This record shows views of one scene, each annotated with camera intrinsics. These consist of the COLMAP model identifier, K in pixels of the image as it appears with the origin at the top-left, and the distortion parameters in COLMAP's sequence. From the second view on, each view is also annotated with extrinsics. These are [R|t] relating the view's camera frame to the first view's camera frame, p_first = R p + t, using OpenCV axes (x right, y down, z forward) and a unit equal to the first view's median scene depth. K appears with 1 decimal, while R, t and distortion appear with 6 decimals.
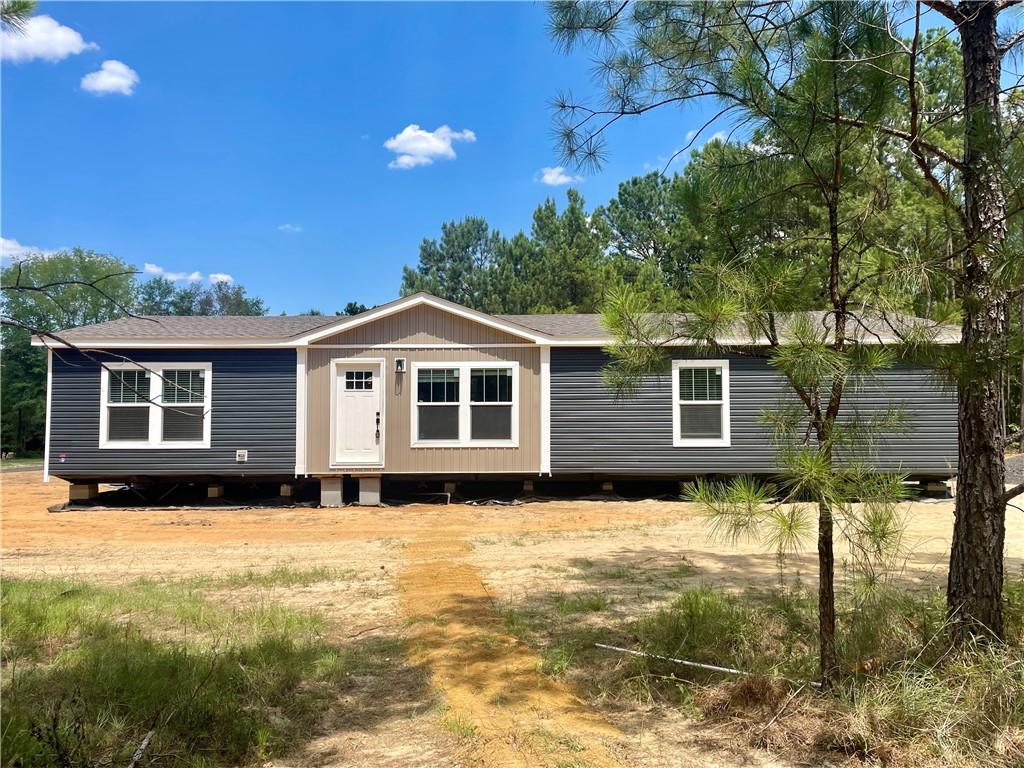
lens RADIAL K [[756.1, 0, 510.9], [0, 756.1, 377.2], [0, 0, 1]] dist [0.095000, -0.113203]
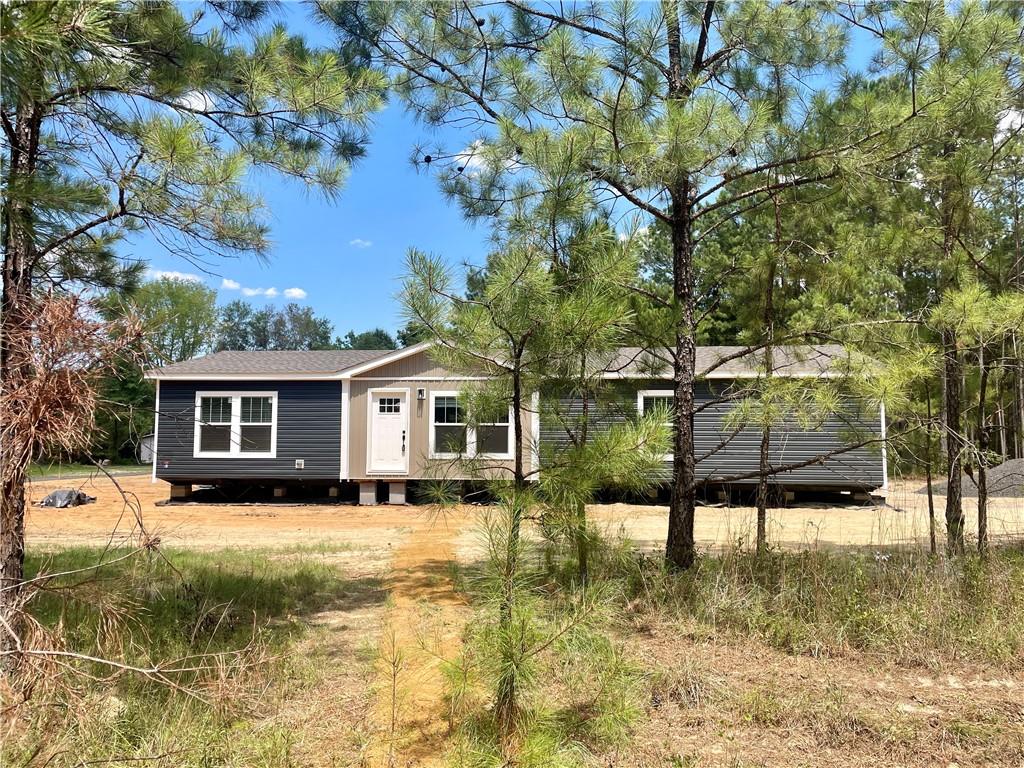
lens RADIAL K [[756.1, 0, 510.9], [0, 756.1, 377.2], [0, 0, 1]] dist [0.095000, -0.113203]
pose [[0.996320, -0.000043, -0.085711, 0.111258], [-0.001175, 0.999899, -0.014161, -0.025517], [0.085703, 0.014209, 0.996219, -0.247050]]
